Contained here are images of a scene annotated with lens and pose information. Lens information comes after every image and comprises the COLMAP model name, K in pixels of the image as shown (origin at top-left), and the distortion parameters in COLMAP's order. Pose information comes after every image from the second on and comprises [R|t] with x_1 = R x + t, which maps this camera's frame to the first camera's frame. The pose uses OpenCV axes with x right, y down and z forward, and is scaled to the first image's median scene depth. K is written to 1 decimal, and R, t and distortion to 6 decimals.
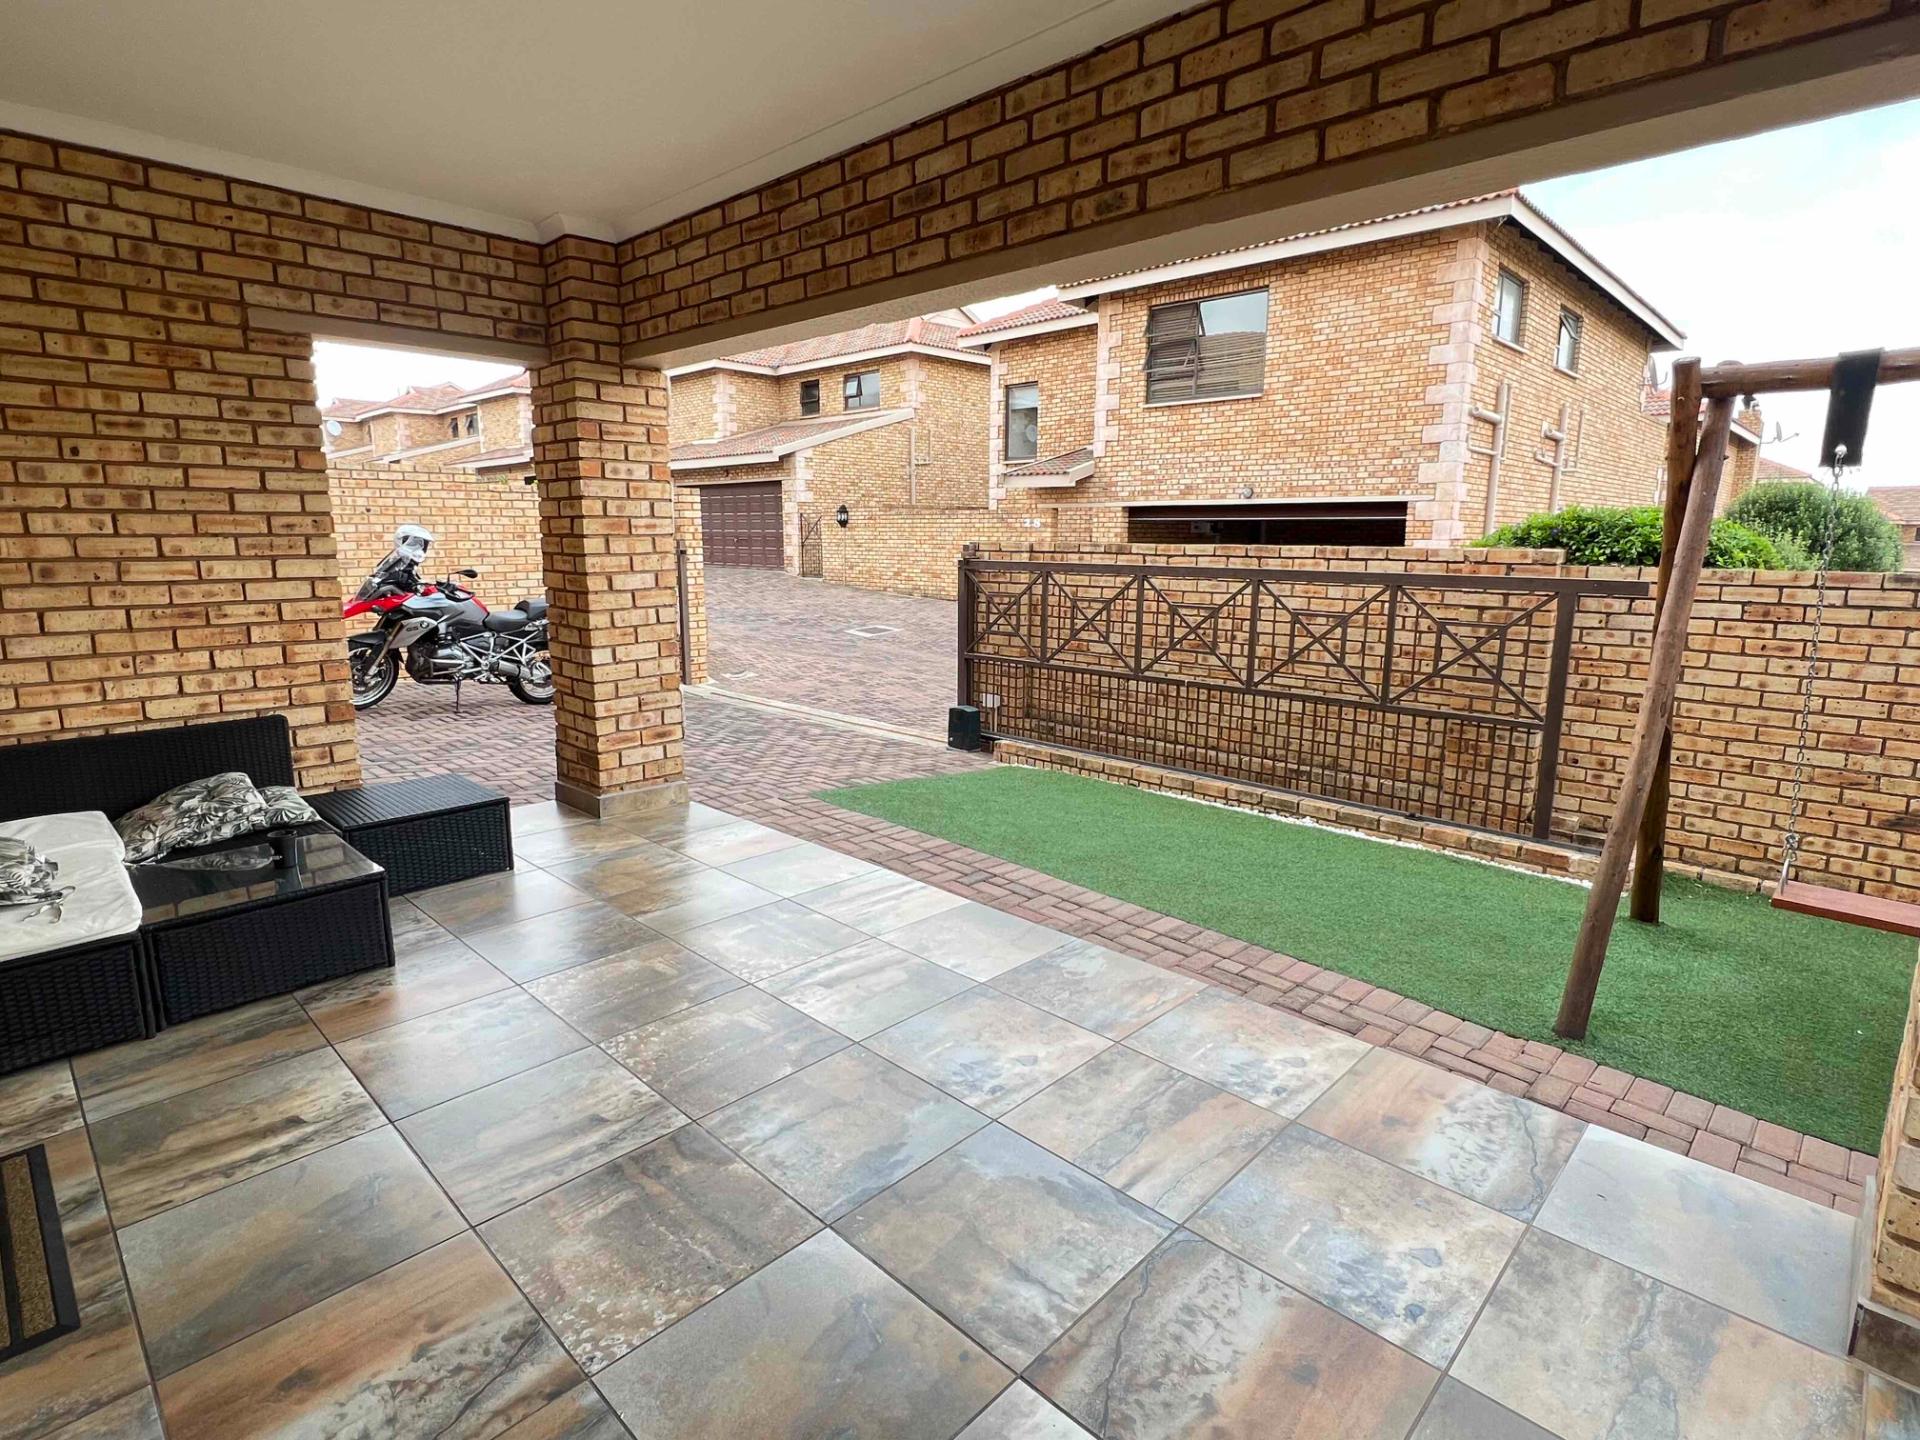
lens RADIAL K [[961.8, 0, 962.5], [0, 961.8, 736.2], [0, 0, 1]] dist [-0.003148, 0.000660]
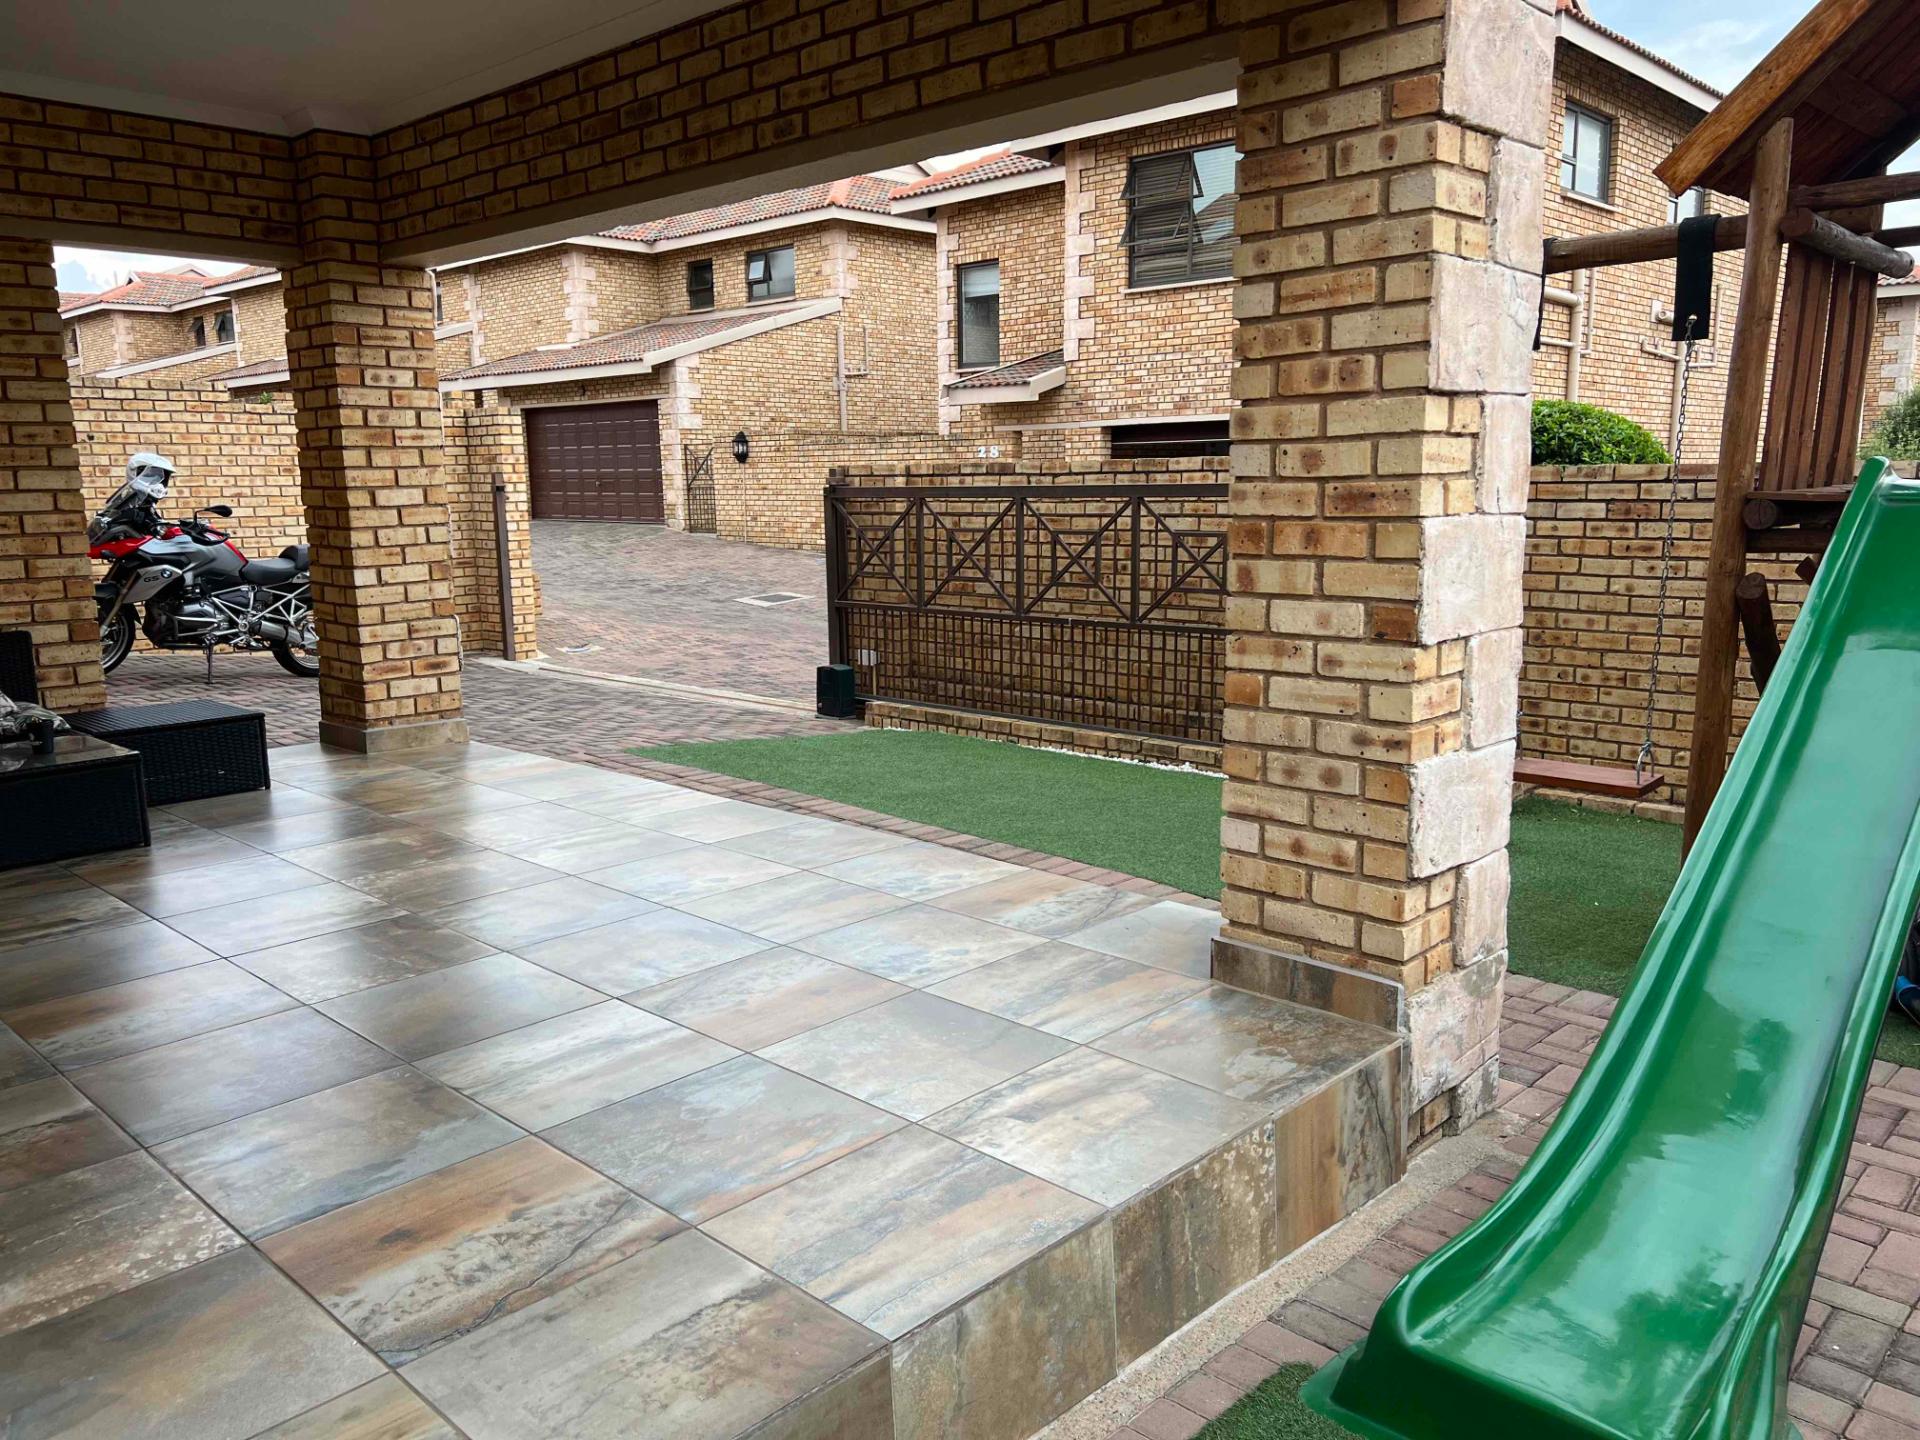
lens RADIAL K [[1418.4, 0, 976.0], [0, 1418.4, 757.8], [0, 0, 1]] dist [0.046500, -0.041717]
pose [[0.999797, -0.018552, 0.007830, 0.186371], [0.018658, 0.999731, -0.013763, 0.112670], [-0.007572, 0.013906, 0.999875, -0.356707]]
